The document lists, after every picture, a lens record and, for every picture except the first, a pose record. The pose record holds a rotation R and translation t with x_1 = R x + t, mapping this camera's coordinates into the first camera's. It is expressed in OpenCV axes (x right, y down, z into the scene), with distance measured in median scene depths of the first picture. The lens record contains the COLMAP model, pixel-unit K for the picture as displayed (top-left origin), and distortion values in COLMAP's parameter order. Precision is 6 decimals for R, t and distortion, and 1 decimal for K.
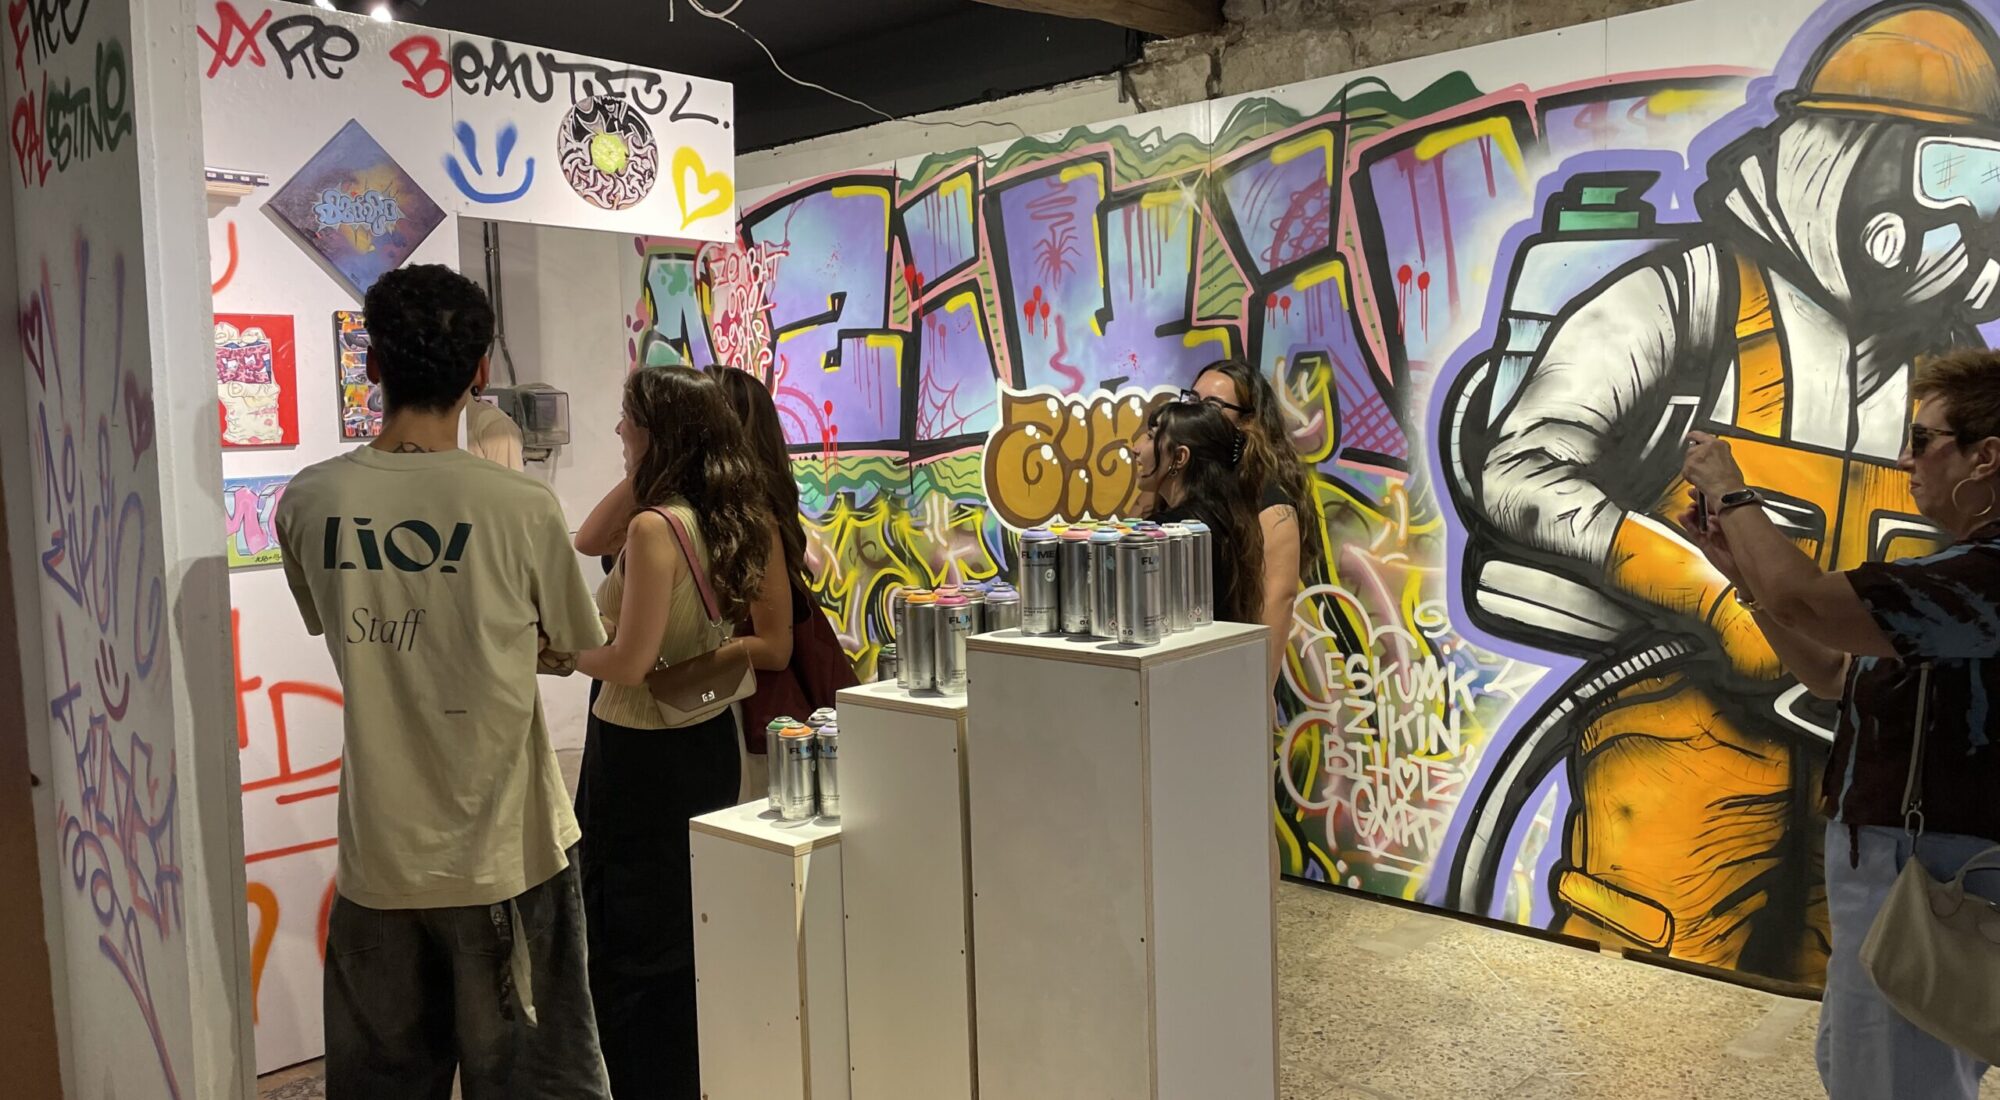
lens RADIAL K [[1495.4, 0, 1011.1], [0, 1495.4, 548.0], [0, 0, 1]] dist [0.093001, -0.119291]
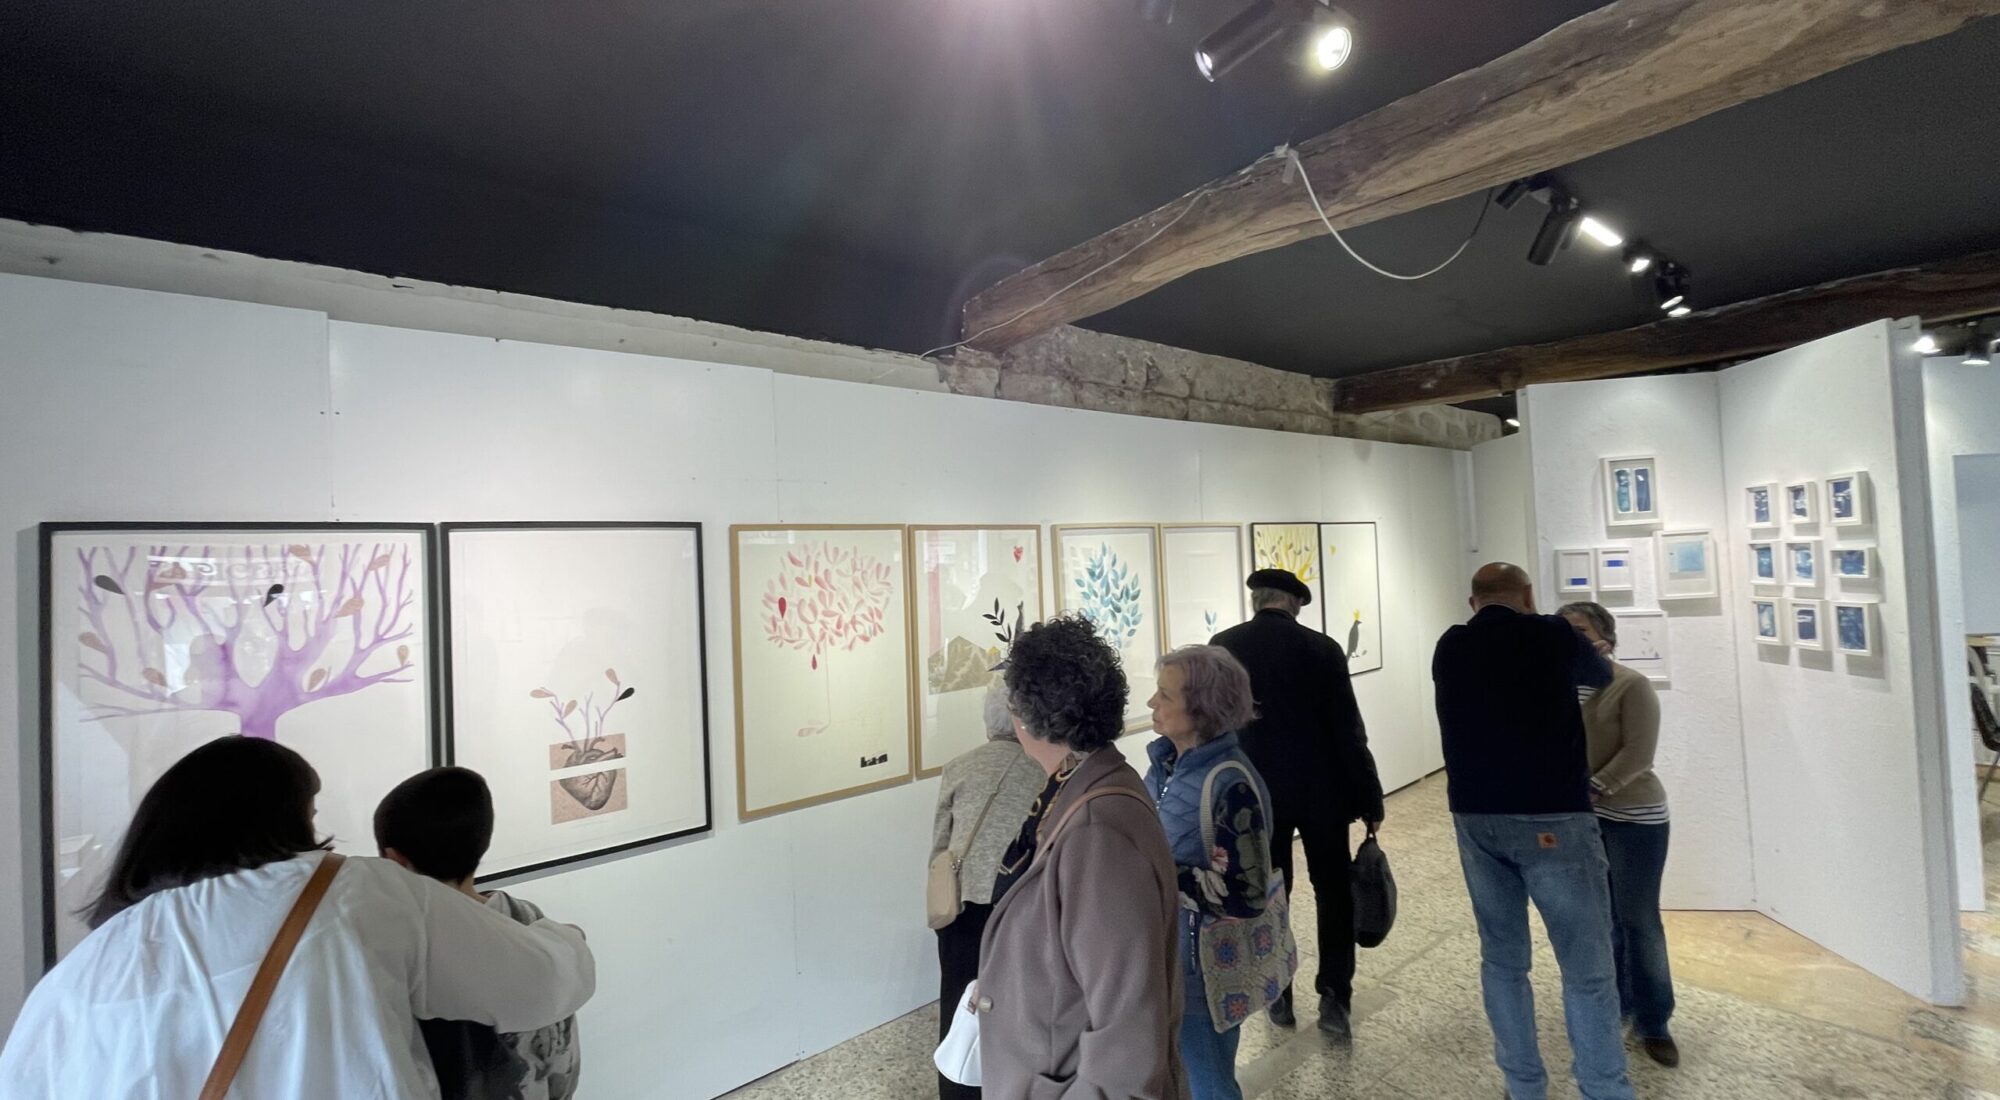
lens RADIAL K [[804.5, 0, 1008.0], [0, 804.5, 545.6], [0, 0, 1]] dist [0.004346, -0.000877]
pose [[0.152675, 0.050041, 0.987009, -0.638571], [0.133478, 0.988522, -0.070765, -0.111574], [-0.979221, 0.142548, 0.144243, 0.945511]]
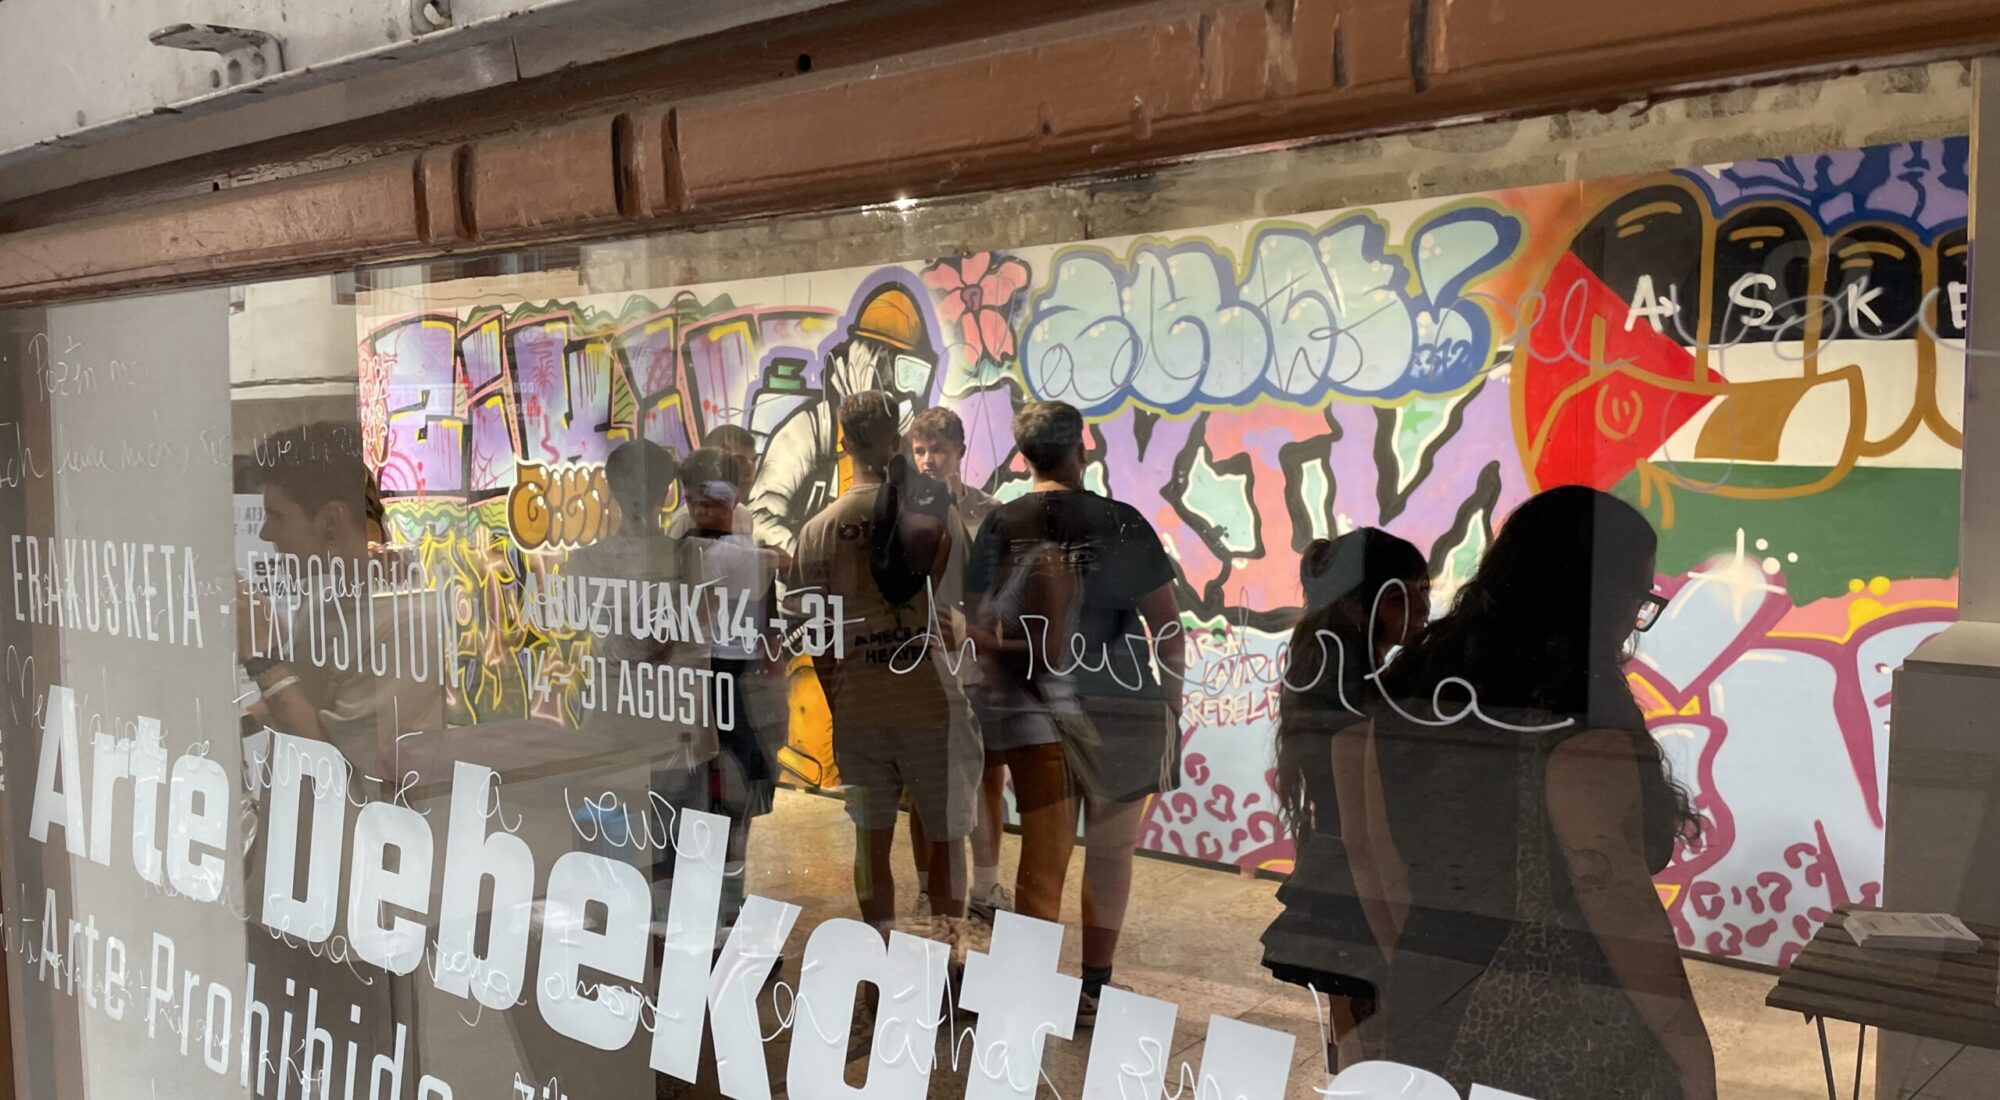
lens RADIAL K [[1495.4, 0, 1008.3], [0, 1495.4, 565.3], [0, 0, 1]] dist [0.093001, -0.119291]
pose [[0.996359, 0.014547, 0.084003, 0.433864], [-0.013678, 0.999847, -0.010907, 0.015766], [-0.084149, 0.009718, 0.996406, -0.700151]]
